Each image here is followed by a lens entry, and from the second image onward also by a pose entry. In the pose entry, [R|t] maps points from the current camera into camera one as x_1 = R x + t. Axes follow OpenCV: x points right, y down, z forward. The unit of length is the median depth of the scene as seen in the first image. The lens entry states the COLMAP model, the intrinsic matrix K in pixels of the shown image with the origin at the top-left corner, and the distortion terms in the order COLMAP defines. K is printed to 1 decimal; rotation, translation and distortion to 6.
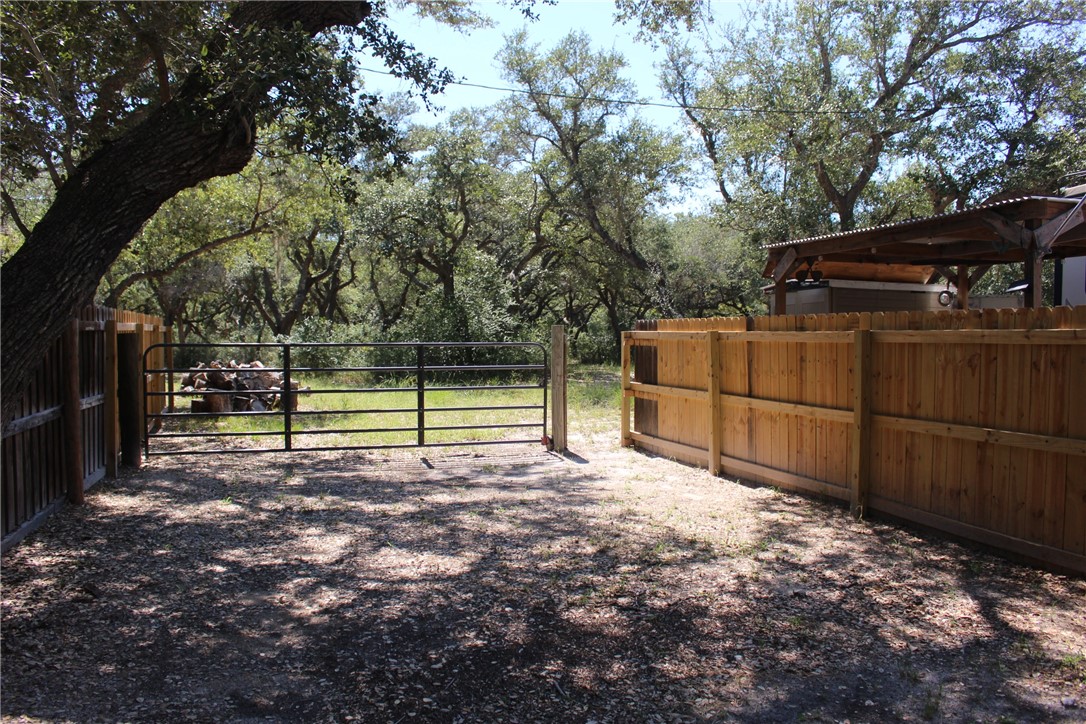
lens RADIAL K [[839.5, 0, 543.0], [0, 839.5, 362.0], [0, 0, 1]] dist [-0.085046, -0.002223]
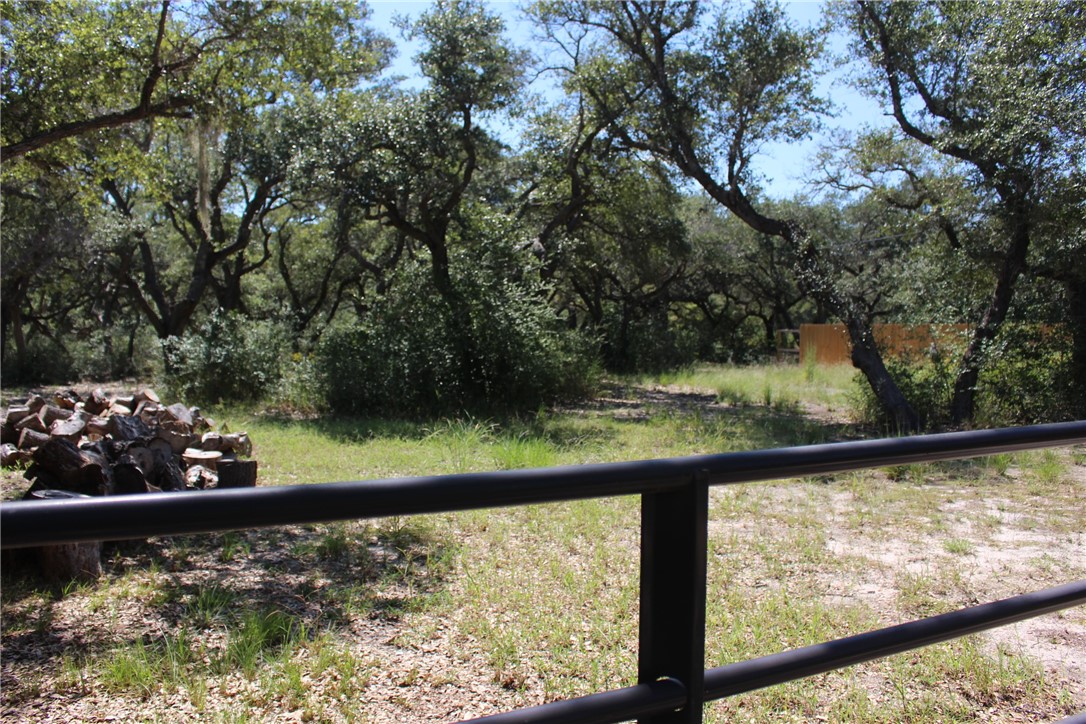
lens RADIAL K [[839.5, 0, 543.0], [0, 839.5, 362.0], [0, 0, 1]] dist [-0.085046, -0.002223]
pose [[0.989459, -0.009126, 0.144526, -0.122501], [0.008649, 0.999955, 0.003928, -0.012737], [-0.144555, -0.002637, 0.989493, 0.322955]]
